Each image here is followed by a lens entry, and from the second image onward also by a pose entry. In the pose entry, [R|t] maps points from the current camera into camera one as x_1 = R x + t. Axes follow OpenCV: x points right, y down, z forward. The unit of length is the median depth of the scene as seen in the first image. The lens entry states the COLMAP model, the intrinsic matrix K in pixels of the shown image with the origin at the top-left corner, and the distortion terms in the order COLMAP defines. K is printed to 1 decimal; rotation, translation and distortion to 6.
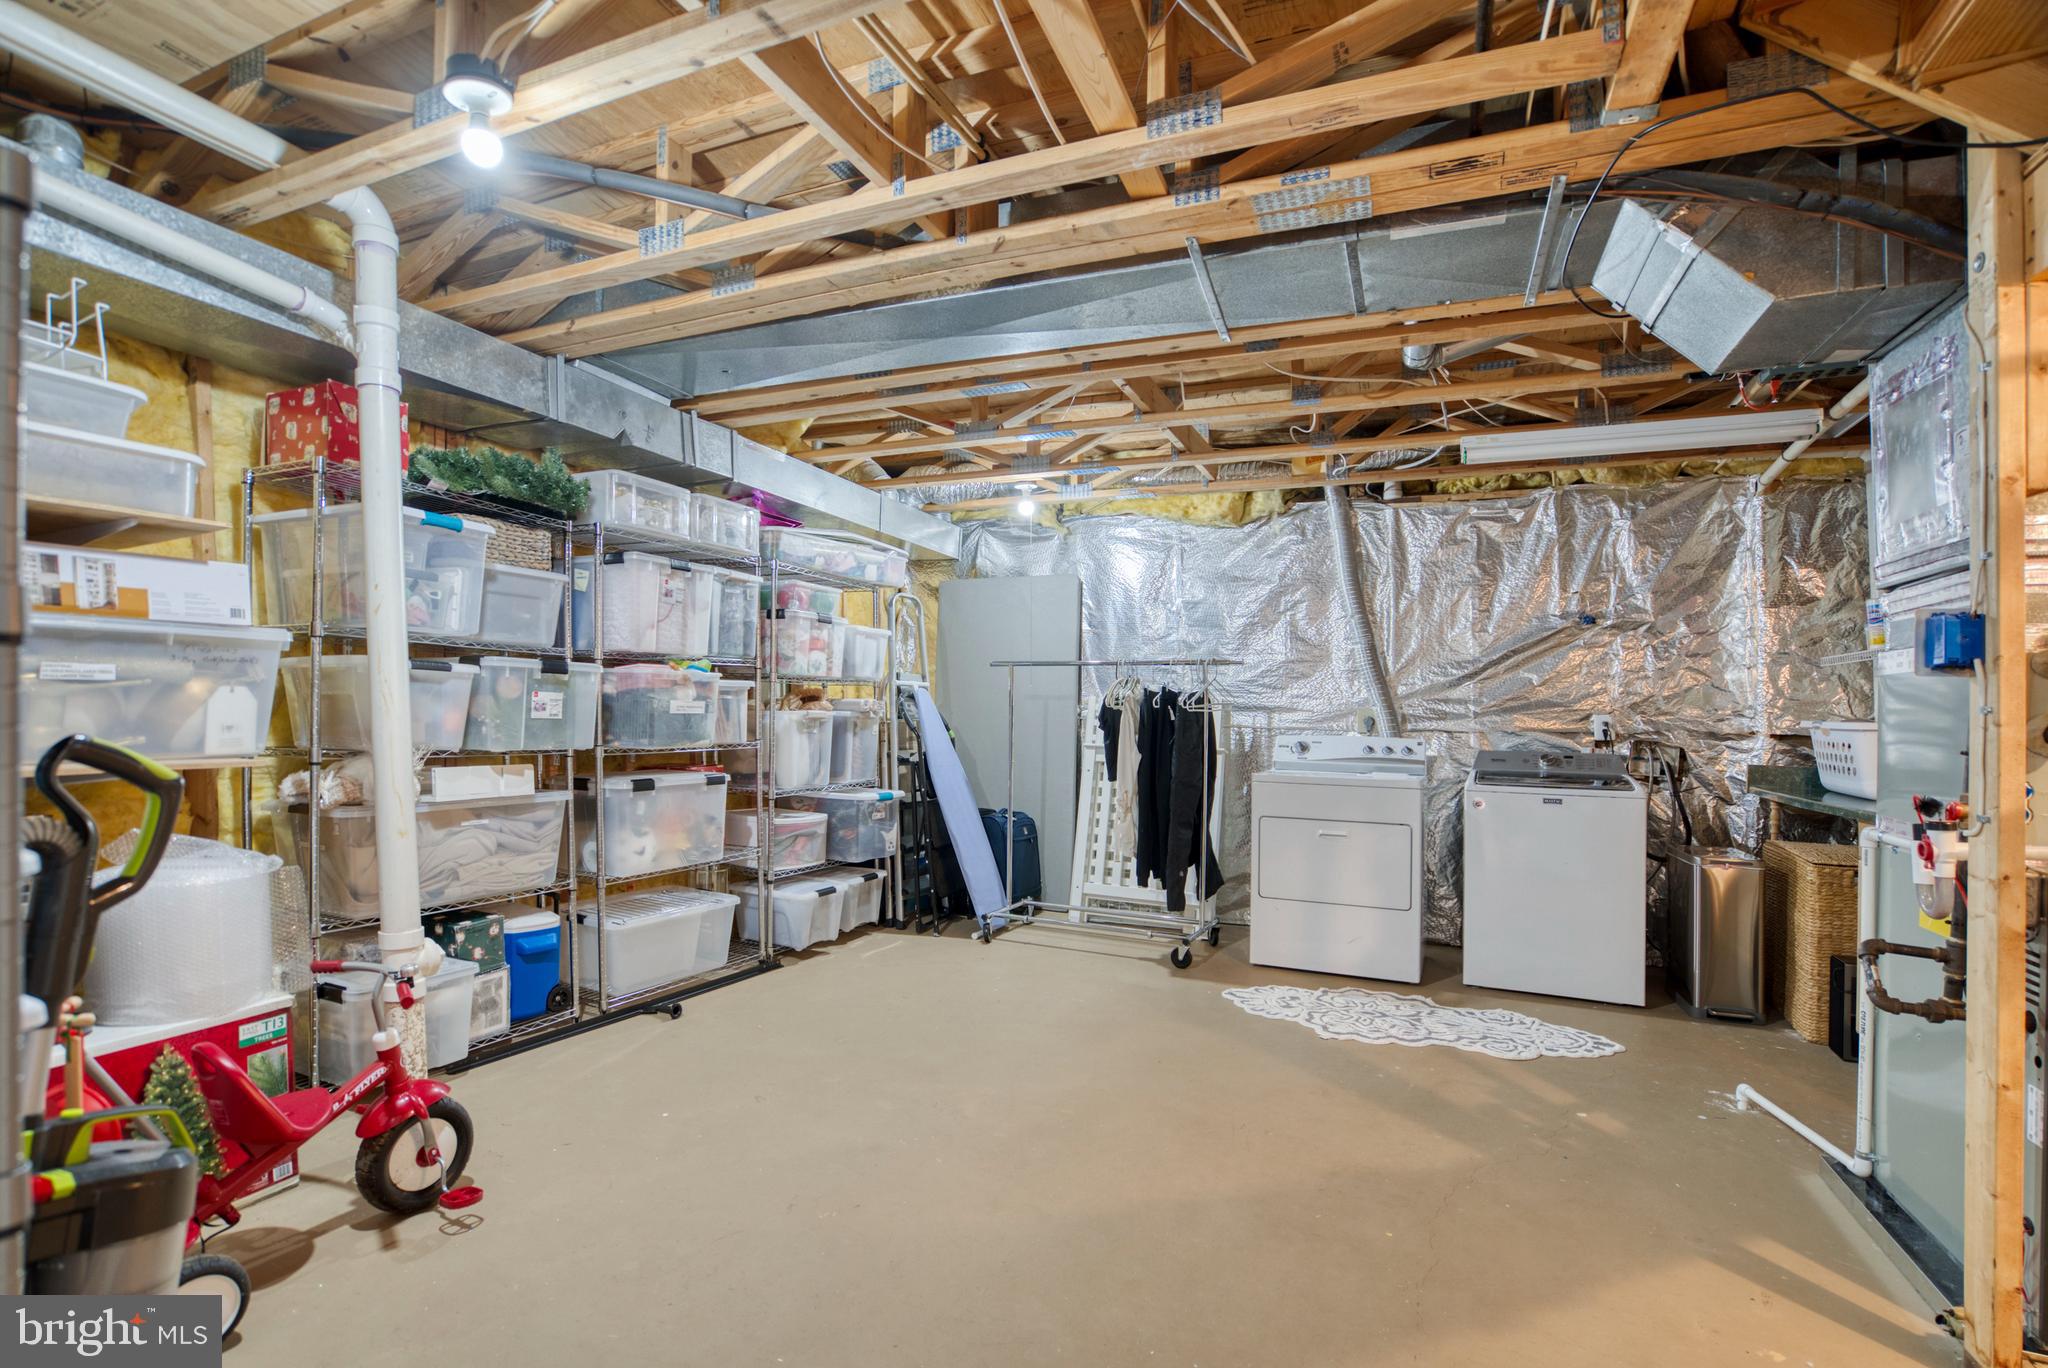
lens RADIAL K [[944.0, 0, 1024.0], [0, 944.0, 684.0], [0, 0, 1]] dist [-0.003967, 0.000159]
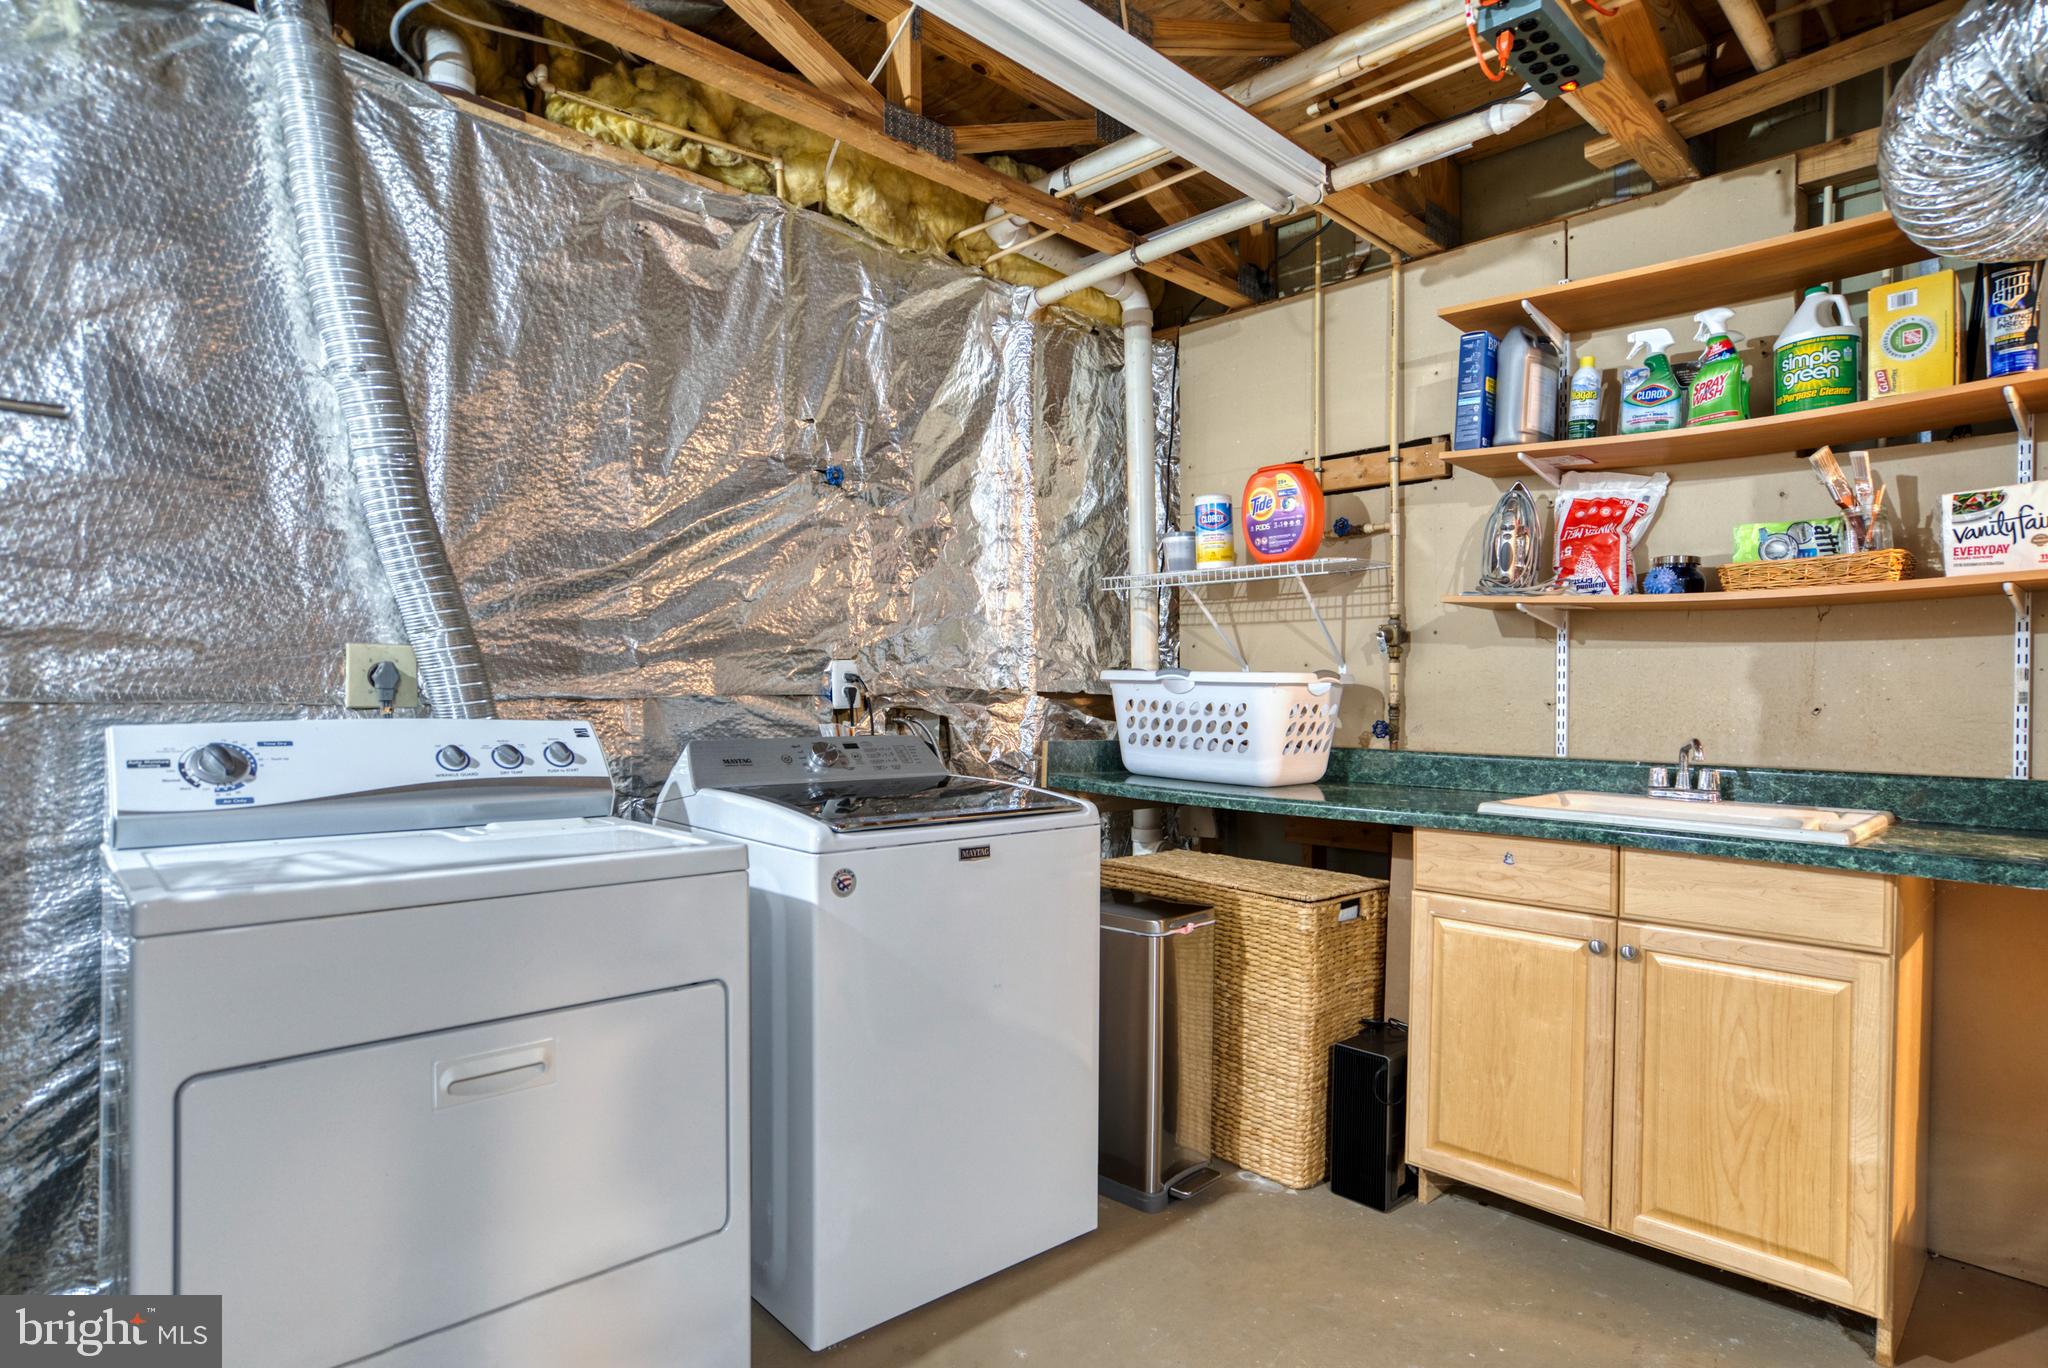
lens RADIAL K [[1123.1, 0, 1024.0], [0, 1123.1, 684.0], [0, 0, 1]] dist [0.000725, 0.000594]
pose [[0.396693, -0.014151, 0.917842, 0.068851], [-0.034029, 0.998967, 0.030109, 0.023124], [-0.917320, -0.043178, 0.395802, 0.648669]]
